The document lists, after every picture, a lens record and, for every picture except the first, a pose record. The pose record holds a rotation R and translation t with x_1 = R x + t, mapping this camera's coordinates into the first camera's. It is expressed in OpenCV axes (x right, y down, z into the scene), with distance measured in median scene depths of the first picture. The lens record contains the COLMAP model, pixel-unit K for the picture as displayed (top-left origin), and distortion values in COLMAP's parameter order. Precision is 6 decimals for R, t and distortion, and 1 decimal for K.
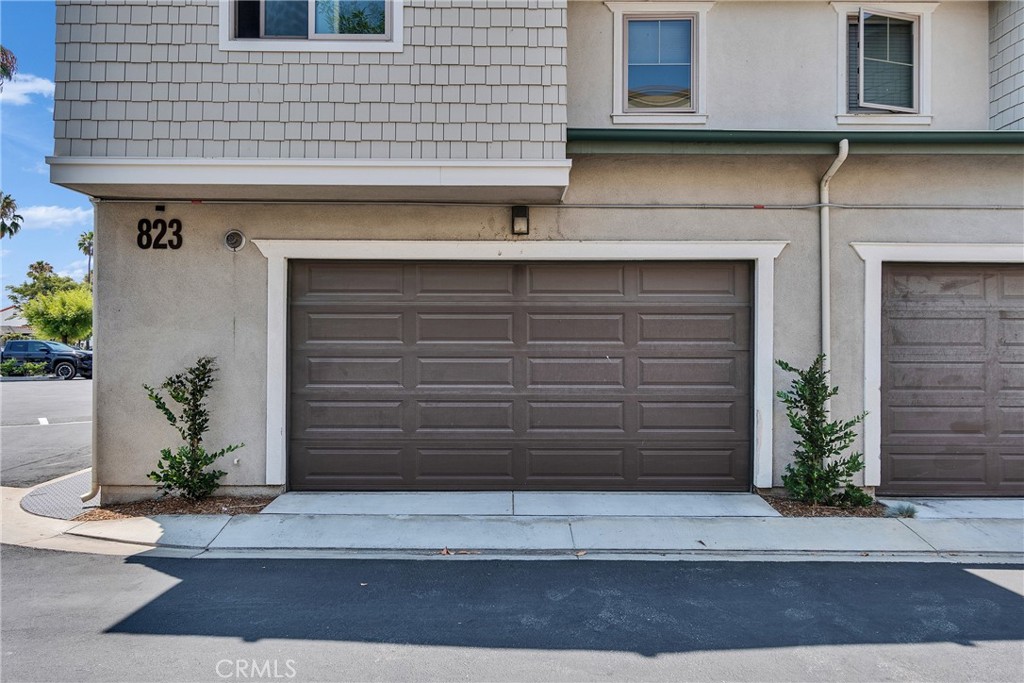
lens RADIAL K [[632.7, 0, 512.0], [0, 632.7, 341.5], [0, 0, 1]] dist [0.004955, -0.000498]
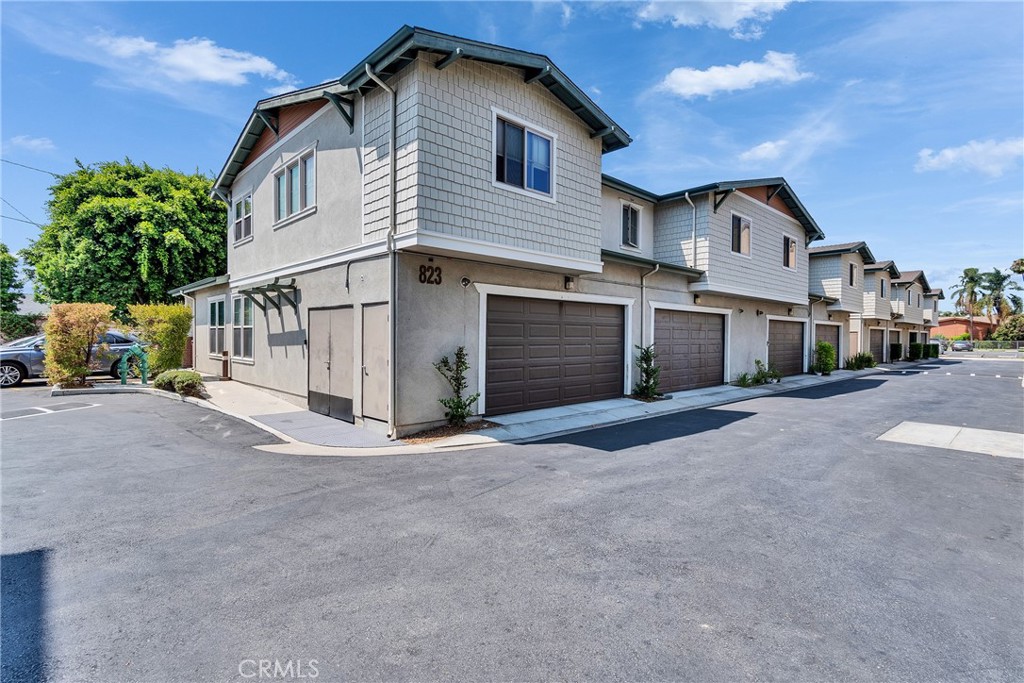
lens RADIAL K [[449.5, 0, 515.7], [0, 449.5, 338.6], [0, 0, 1]] dist [0.002620, -0.001142]
pose [[0.753599, -0.001702, 0.657332, -1.179213], [-0.012294, 0.999785, 0.016683, -0.020842], [-0.657219, -0.020654, 0.753416, -0.068219]]
